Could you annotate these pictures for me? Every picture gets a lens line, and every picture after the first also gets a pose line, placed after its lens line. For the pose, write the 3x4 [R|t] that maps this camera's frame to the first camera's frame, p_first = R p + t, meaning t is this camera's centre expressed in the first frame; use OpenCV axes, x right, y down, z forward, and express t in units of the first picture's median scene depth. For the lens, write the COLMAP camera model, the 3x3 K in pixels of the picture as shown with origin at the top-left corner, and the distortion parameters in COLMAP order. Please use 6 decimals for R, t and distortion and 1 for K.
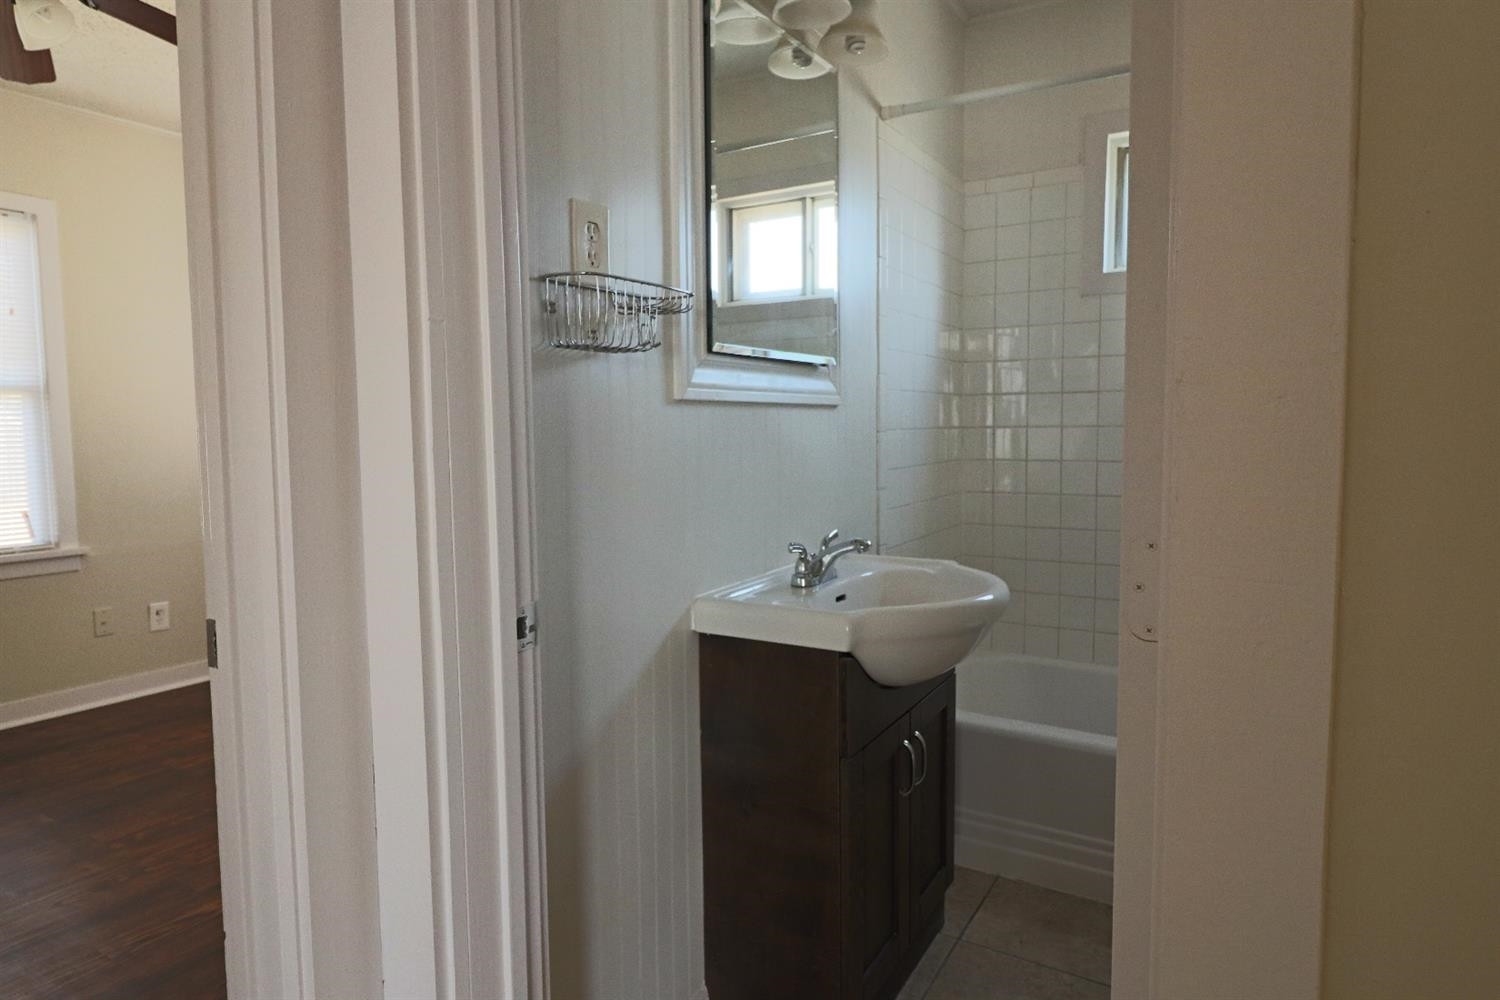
lens RADIAL K [[887.1, 0, 740.3], [0, 887.1, 493.7], [0, 0, 1]] dist [-0.003777, -0.001505]
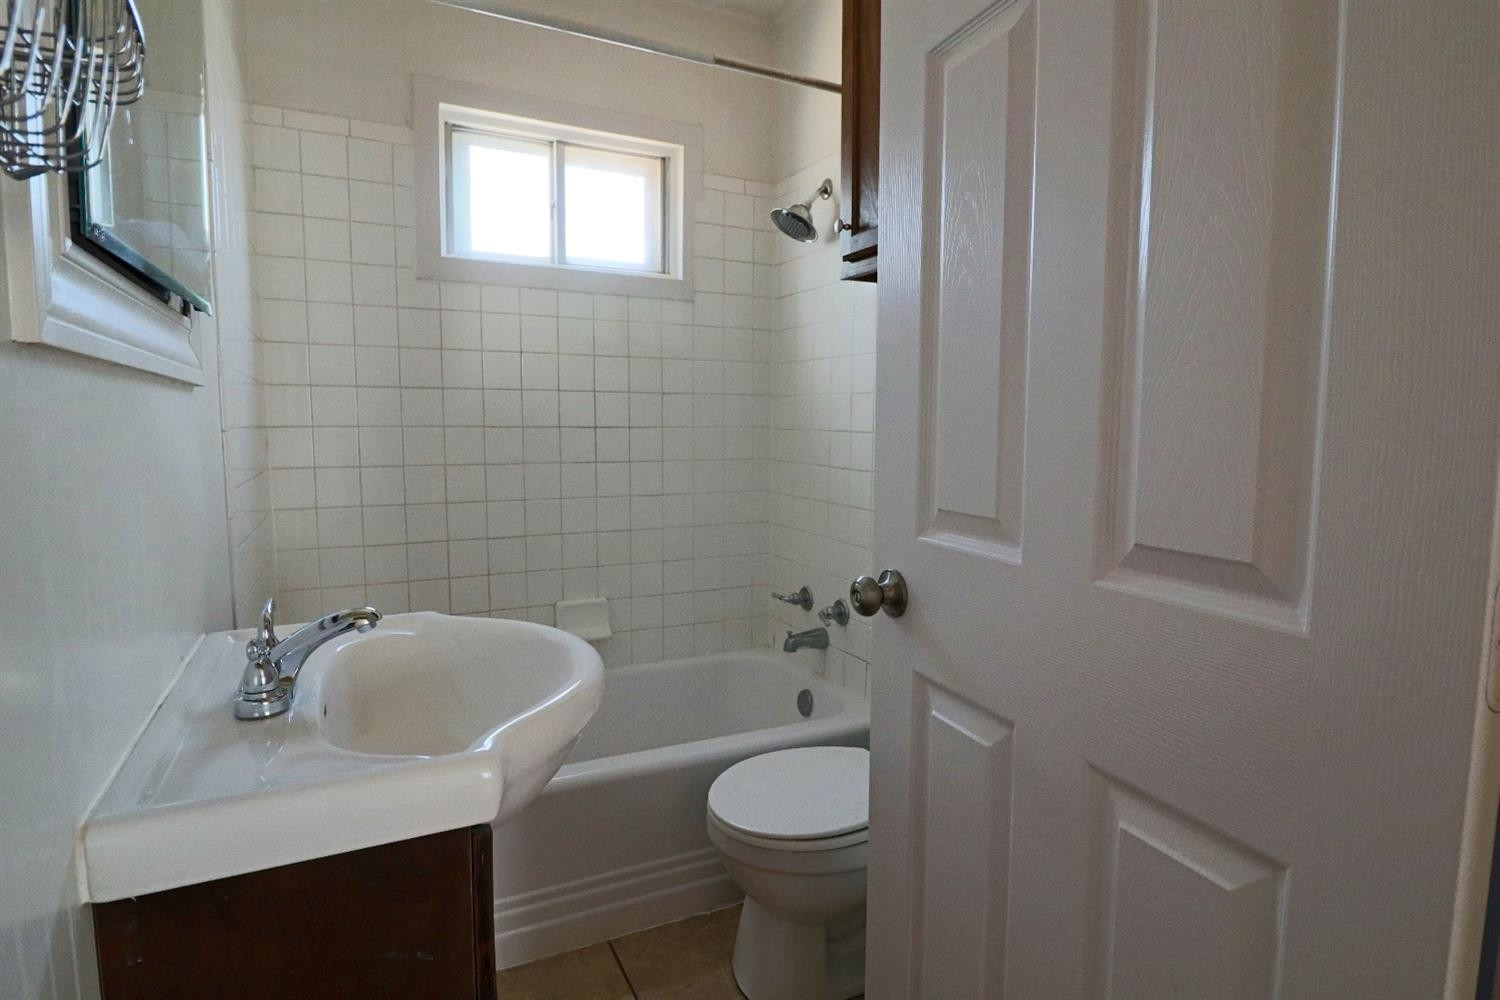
lens RADIAL K [[795.5, 0, 748.3], [0, 795.5, 490.6], [0, 0, 1]] dist [0.001818, -0.000530]
pose [[0.563393, -0.058668, 0.824103, -0.141307], [0.057569, 0.997839, 0.031680, -0.027418], [-0.824181, 0.029595, 0.565553, 0.428194]]
